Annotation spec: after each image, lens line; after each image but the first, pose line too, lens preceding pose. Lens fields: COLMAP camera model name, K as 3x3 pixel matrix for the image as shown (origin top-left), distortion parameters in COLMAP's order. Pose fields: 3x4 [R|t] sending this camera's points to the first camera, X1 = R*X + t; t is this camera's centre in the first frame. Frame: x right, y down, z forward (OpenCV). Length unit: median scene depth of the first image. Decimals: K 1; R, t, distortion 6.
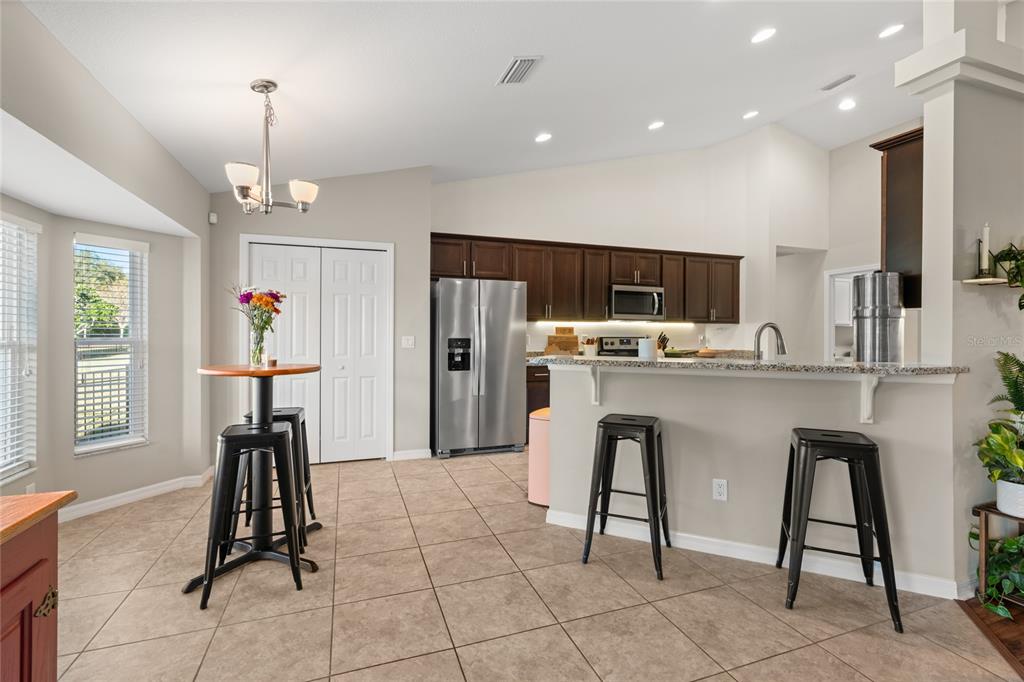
lens RADIAL K [[458.1, 0, 509.6], [0, 458.1, 338.4], [0, 0, 1]] dist [-0.001950, -0.000187]
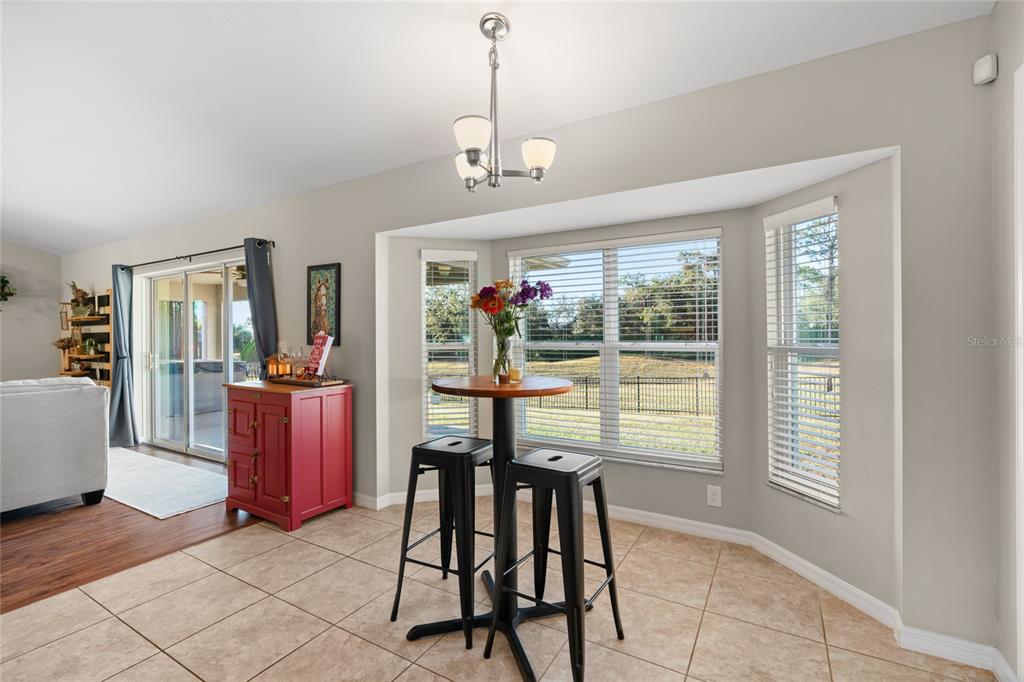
lens RADIAL K [[458.1, 0, 511.1], [0, 458.1, 339.4], [0, 0, 1]] dist [-0.001950, -0.000187]
pose [[-0.773753, 0.001063, -0.633487, -0.054768], [0.003091, 0.999993, -0.002097, -0.008770], [0.633480, -0.003581, -0.773751, 1.624590]]
